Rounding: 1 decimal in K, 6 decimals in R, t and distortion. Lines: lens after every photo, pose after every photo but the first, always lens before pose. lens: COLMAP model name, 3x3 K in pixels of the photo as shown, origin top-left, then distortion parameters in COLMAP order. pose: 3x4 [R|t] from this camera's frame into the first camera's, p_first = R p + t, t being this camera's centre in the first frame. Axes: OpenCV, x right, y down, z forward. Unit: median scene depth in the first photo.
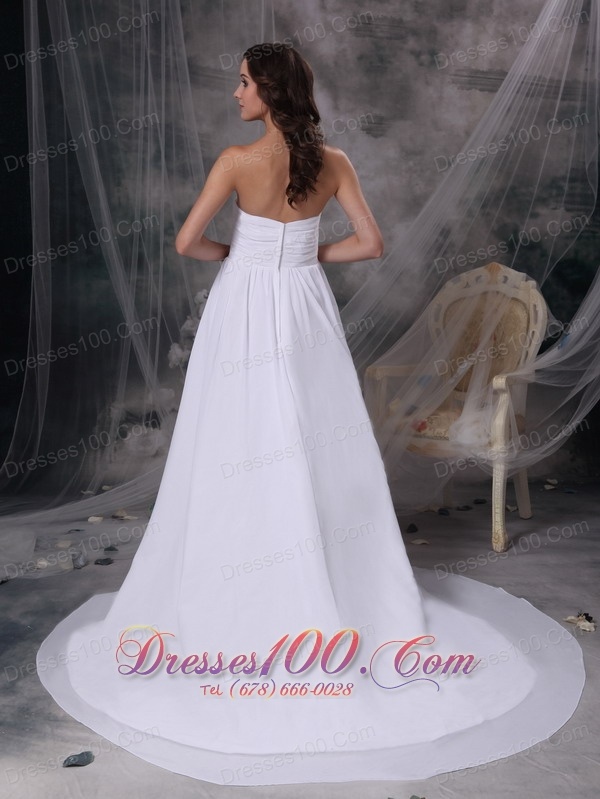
lens RADIAL K [[1158.7, 0, 296.6], [0, 1158.7, 393.2], [0, 0, 1]] dist [-0.013783, 0.000000]
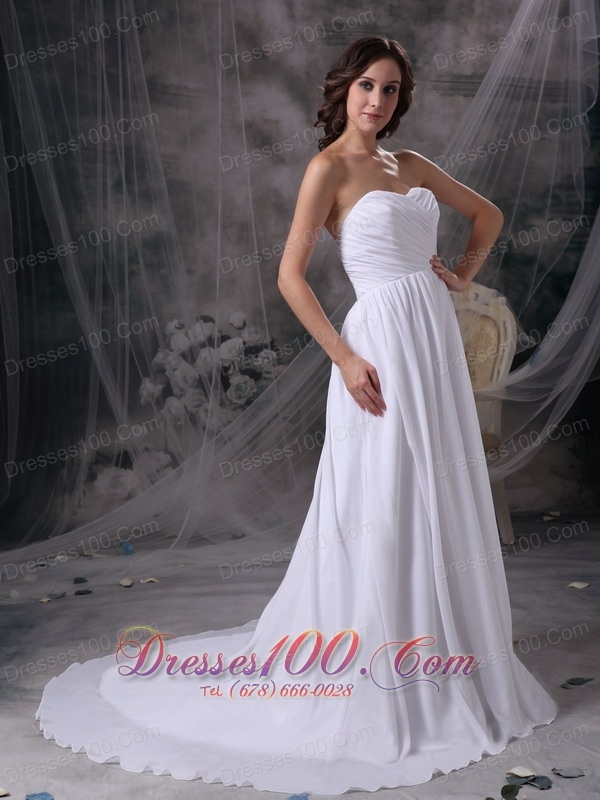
lens RADIAL K [[1641.0, 0, 293.8], [0, 1641.0, 399.3], [0, 0, 1]] dist [0.104816, 0.000000]
pose [[0.998466, -0.032072, -0.045131, 0.074907], [0.029844, 0.998343, -0.049207, 0.043776], [0.046634, 0.047785, 0.997768, -0.323464]]
